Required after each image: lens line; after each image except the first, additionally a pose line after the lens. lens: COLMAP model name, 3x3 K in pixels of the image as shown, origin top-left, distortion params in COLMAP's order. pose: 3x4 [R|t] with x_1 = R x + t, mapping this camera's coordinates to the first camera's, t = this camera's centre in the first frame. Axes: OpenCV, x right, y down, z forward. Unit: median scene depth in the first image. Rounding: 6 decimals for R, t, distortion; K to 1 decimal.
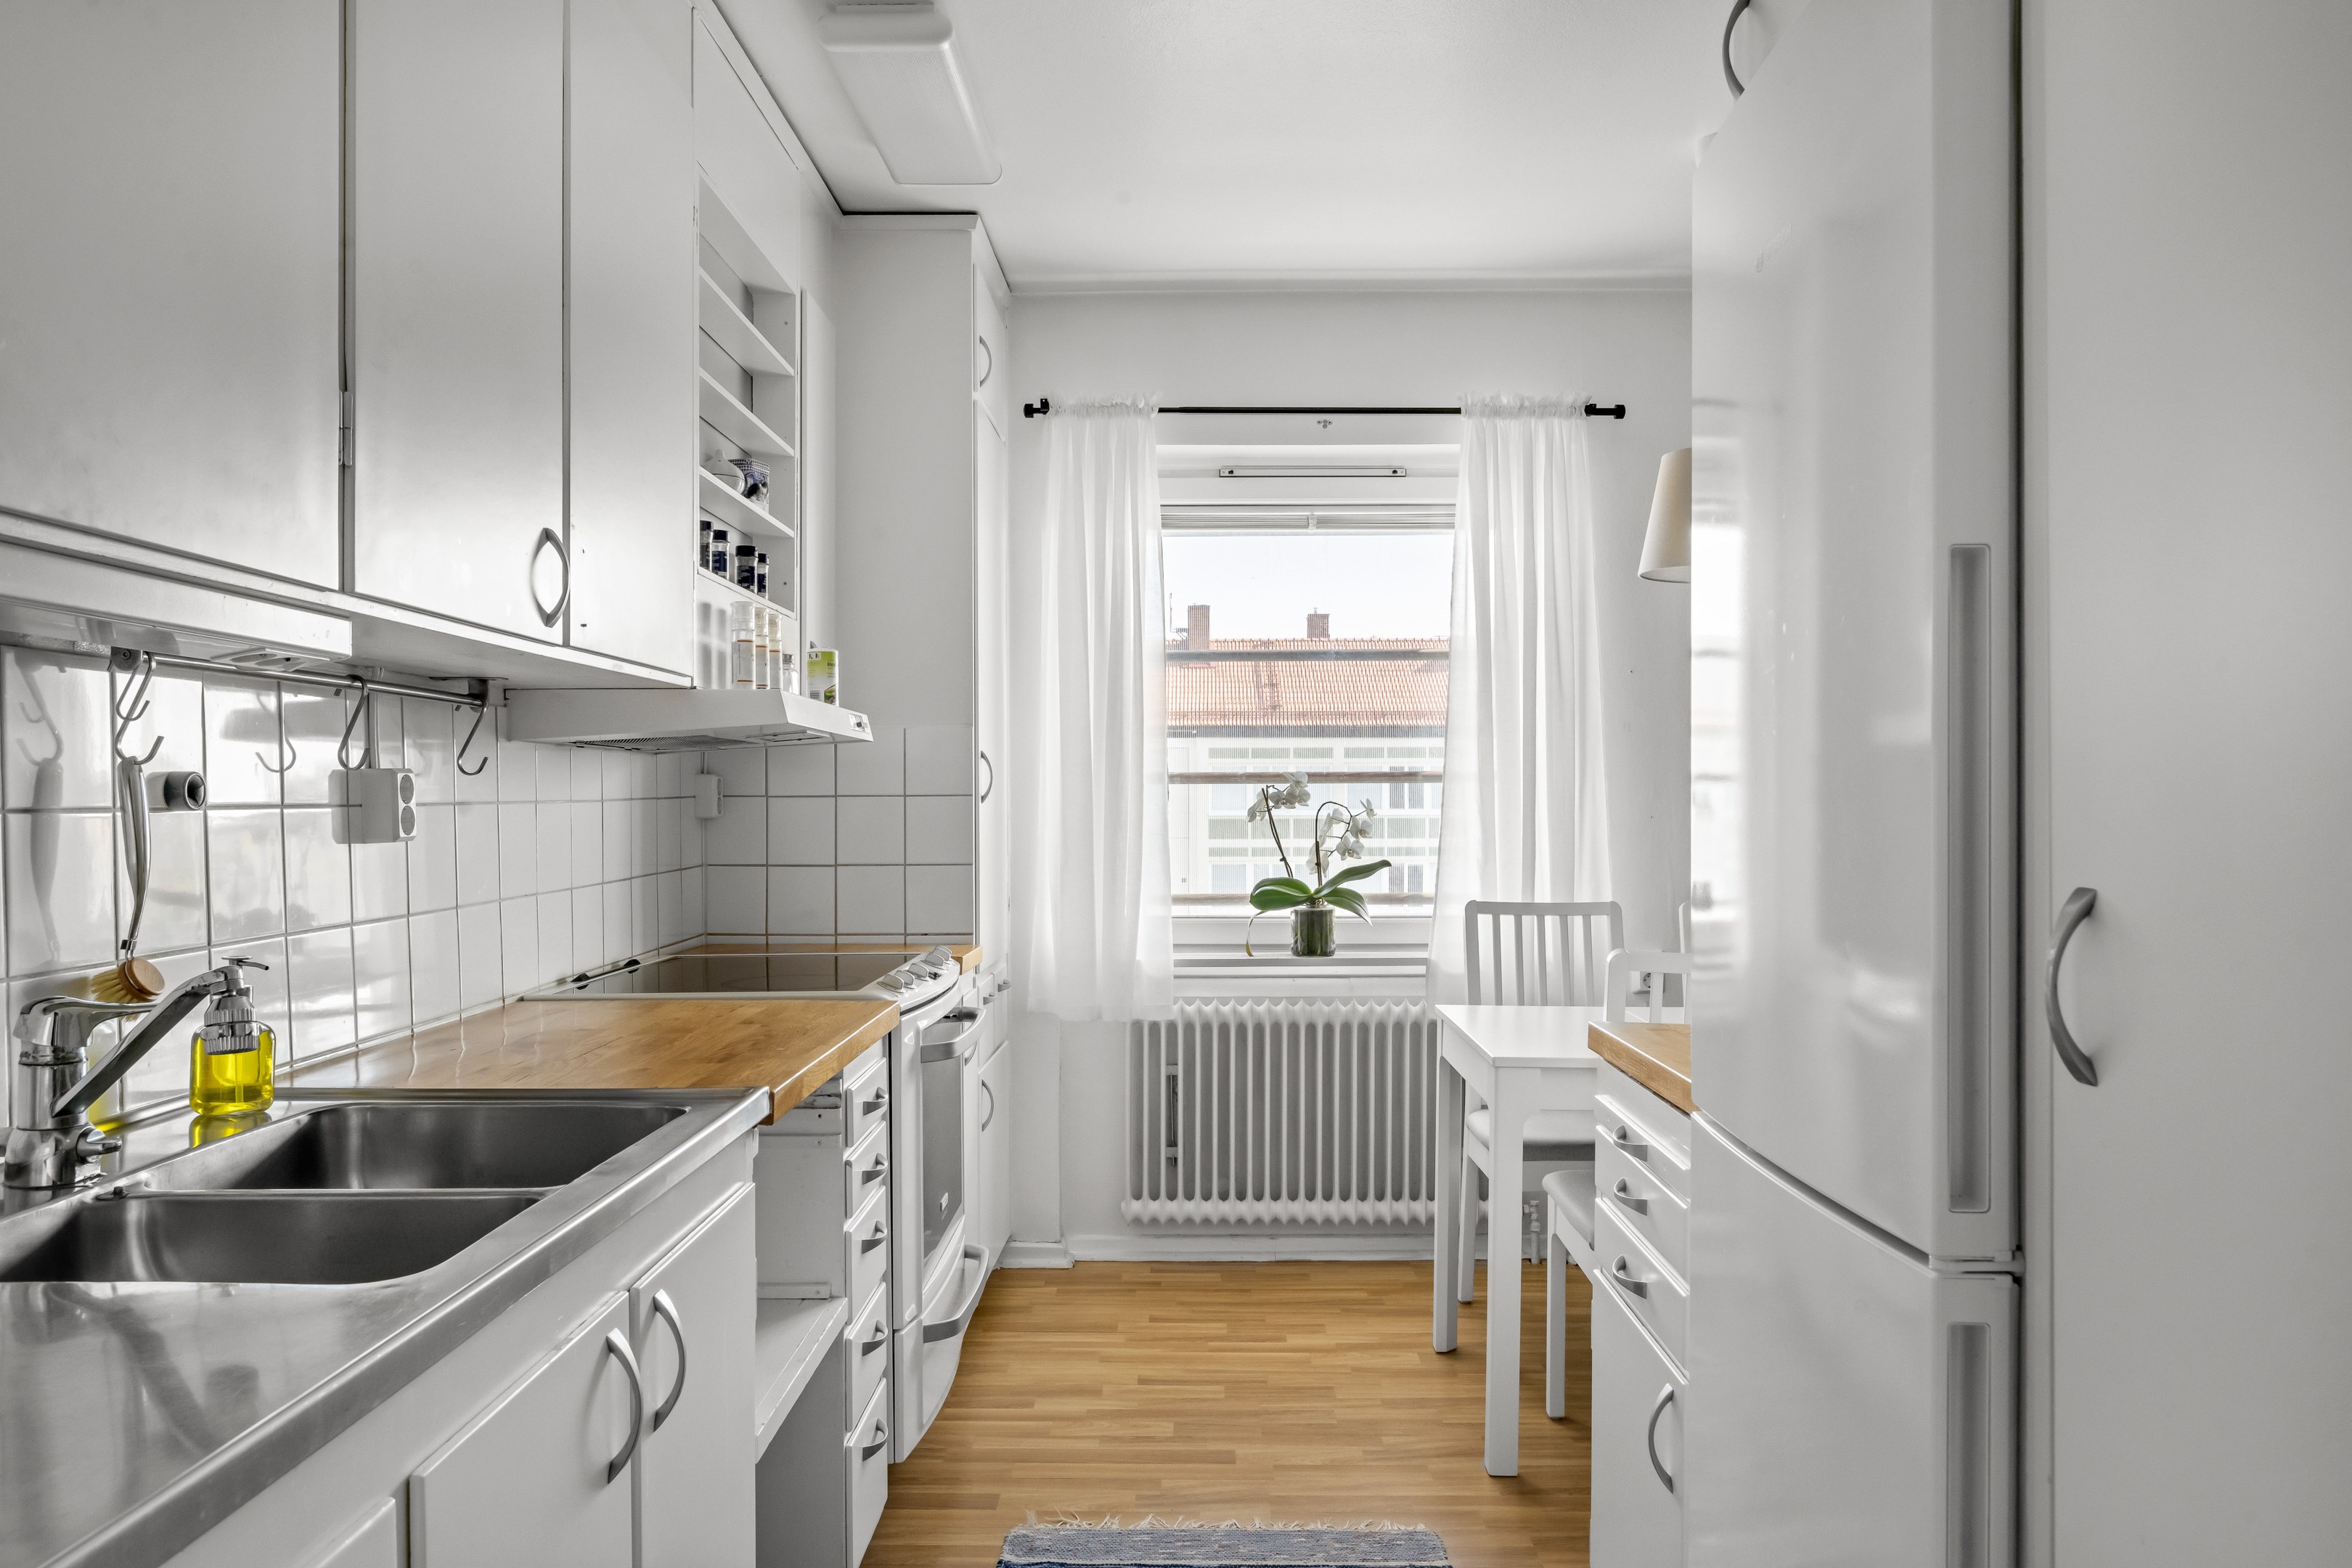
lens RADIAL K [[1590.7, 0, 1162.3], [0, 1590.7, 826.6], [0, 0, 1]] dist [-0.014150, -0.000014]
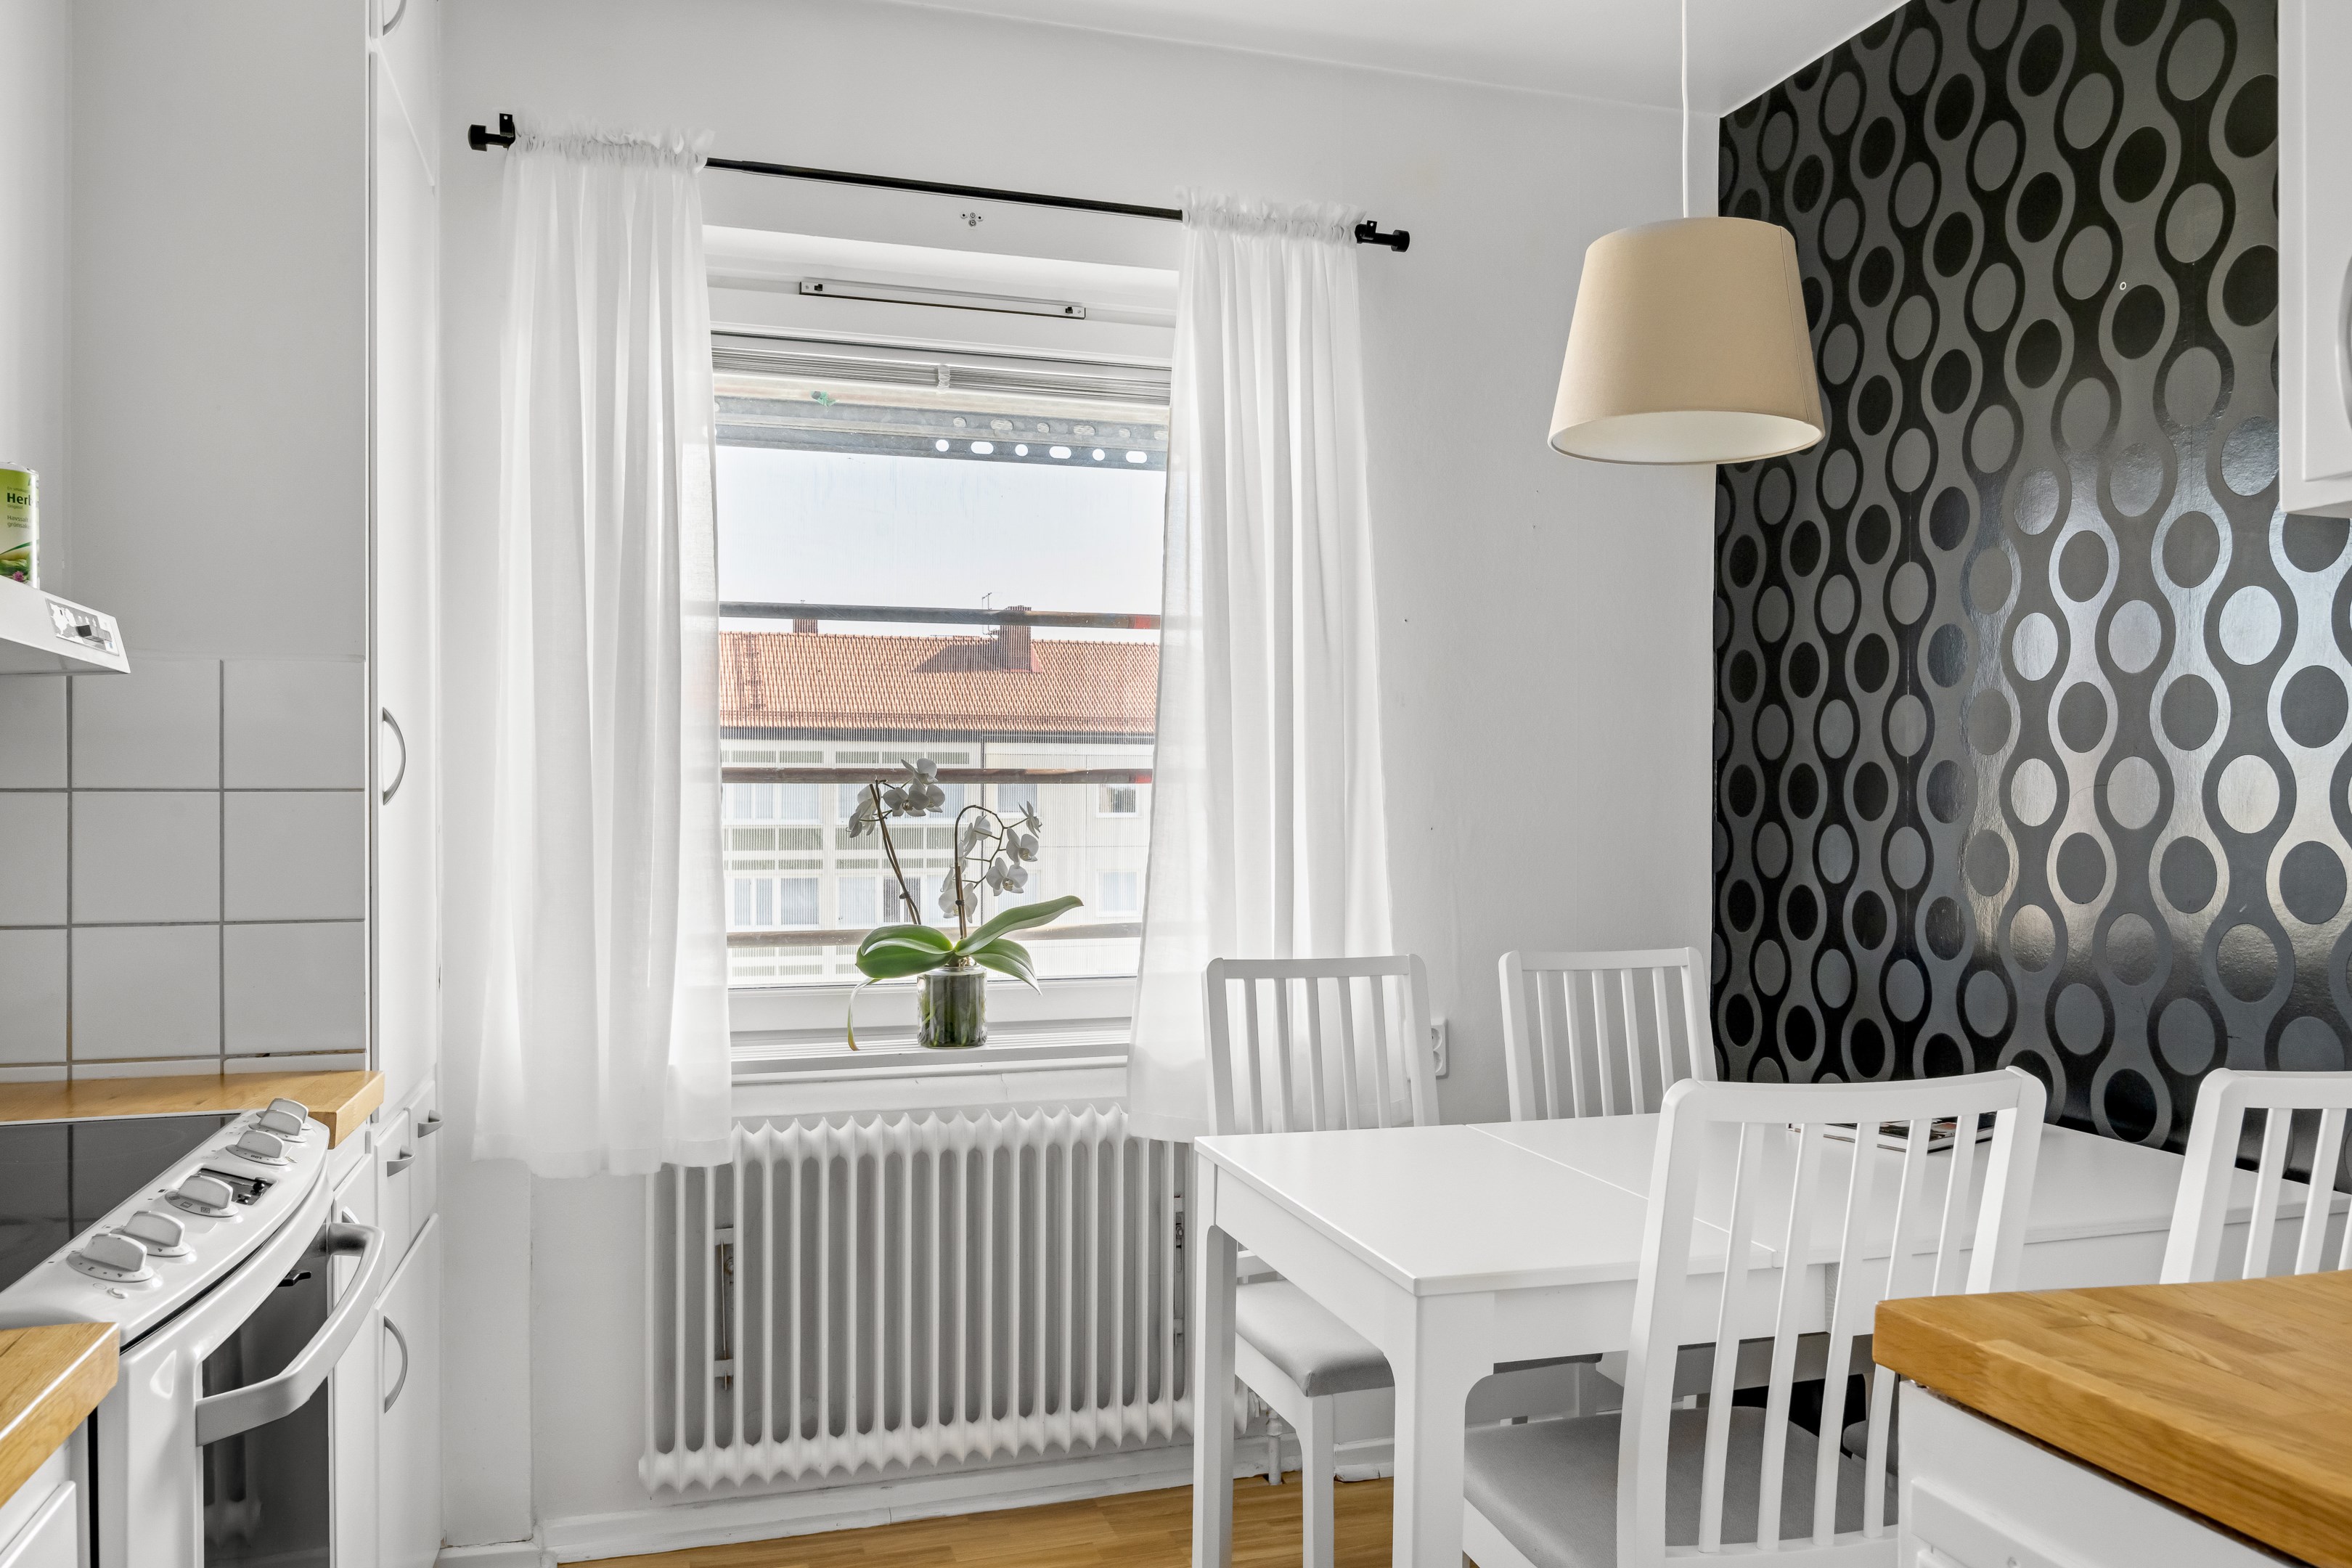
lens RADIAL K [[1590.7, 0, 1140.6], [0, 1590.7, 822.1], [0, 0, 1]] dist [-0.014150, -0.000014]
pose [[0.949983, 0.000579, 0.312301, -0.033742], [0.002003, 0.999966, -0.007944, -0.003626], [-0.312295, 0.008172, 0.949950, 0.368681]]
